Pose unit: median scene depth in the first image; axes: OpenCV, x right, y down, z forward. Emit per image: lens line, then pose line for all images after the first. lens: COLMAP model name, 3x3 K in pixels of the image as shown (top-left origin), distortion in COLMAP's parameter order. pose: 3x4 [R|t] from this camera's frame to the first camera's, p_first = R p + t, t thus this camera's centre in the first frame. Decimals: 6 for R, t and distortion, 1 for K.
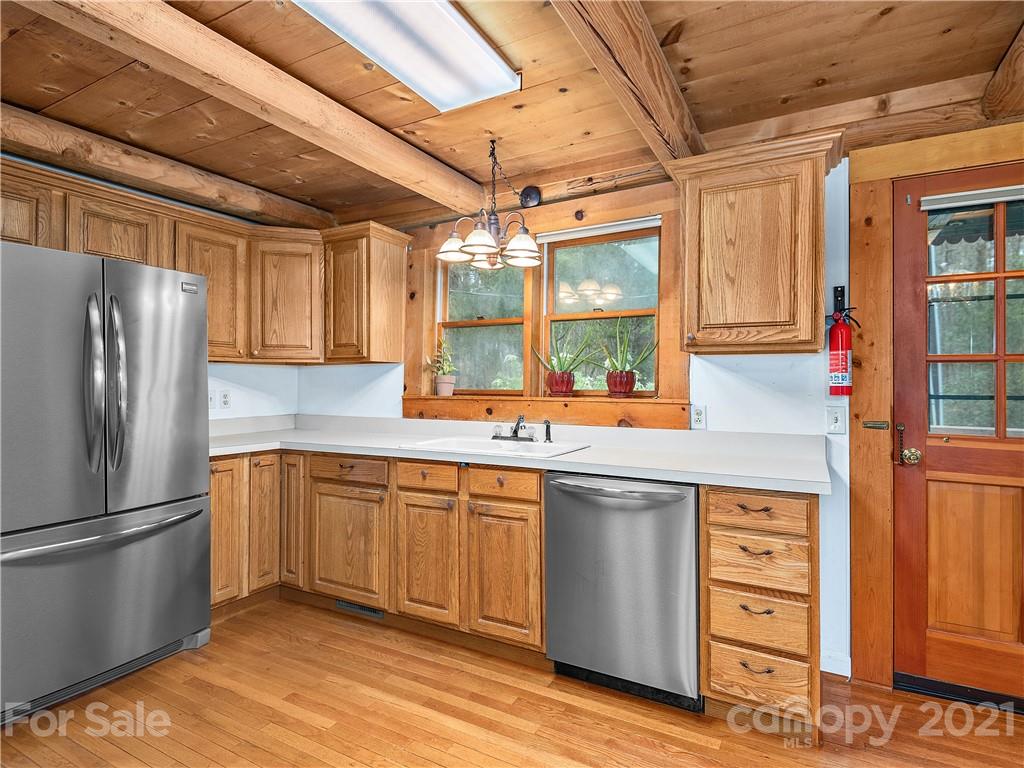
lens RADIAL K [[549.5, 0, 514.7], [0, 549.5, 384.0], [0, 0, 1]] dist [0.034785, -0.024192]
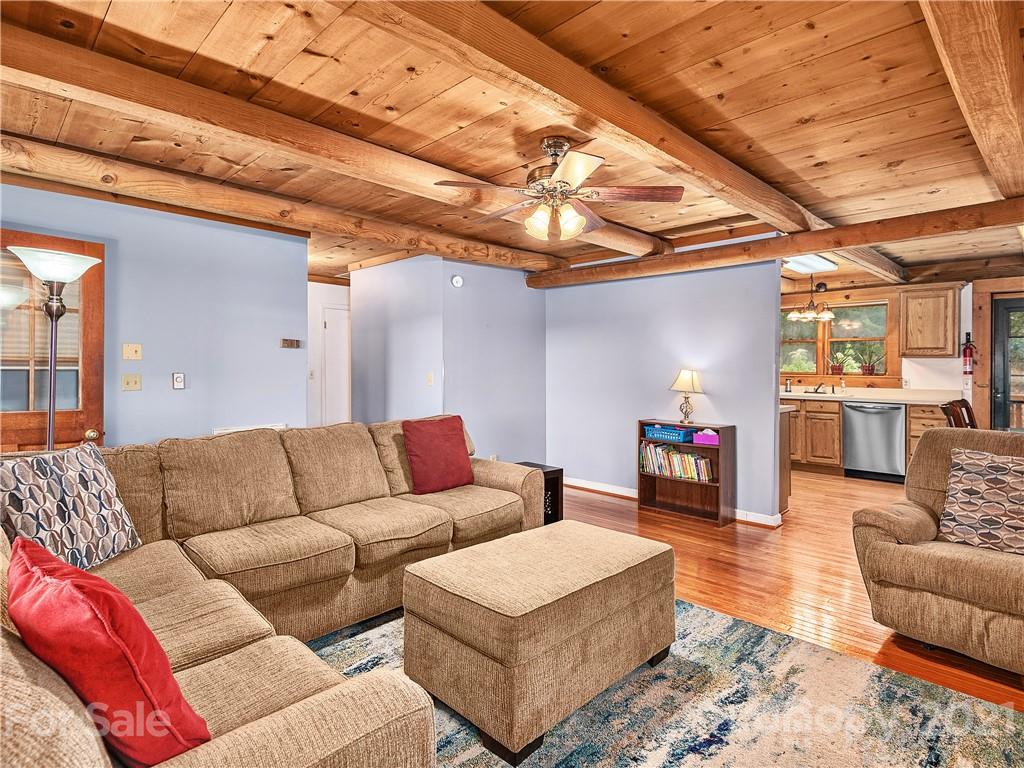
lens RADIAL K [[549.5, 0, 539.7], [0, 549.5, 365.9], [0, 0, 1]] dist [0.034785, -0.024192]
pose [[0.968839, 0.006133, -0.247614, -0.560713], [-0.007701, 0.999956, -0.005365, 0.007389], [0.247570, 0.007104, 0.968844, -1.591180]]
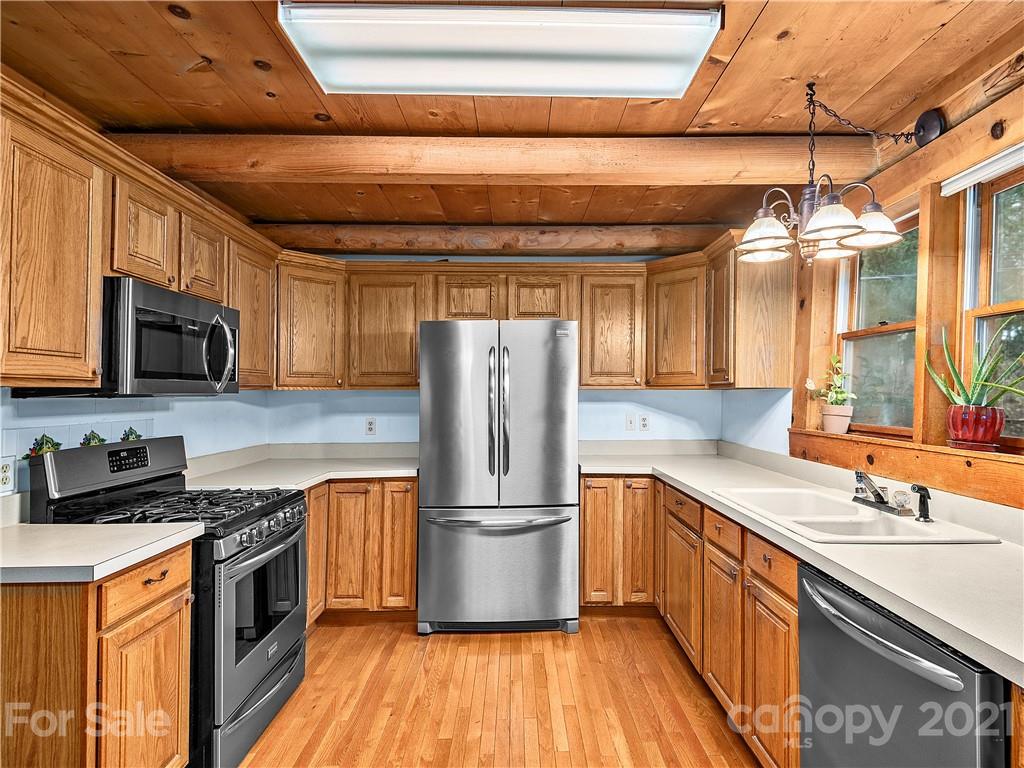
lens RADIAL K [[549.5, 0, 515.7], [0, 549.5, 393.3], [0, 0, 1]] dist [0.034785, -0.024192]
pose [[0.488737, -0.000489, -0.872431, 0.373273], [-0.001807, 0.999997, -0.001573, -0.034242], [0.872429, 0.002346, 0.488735, 0.291755]]
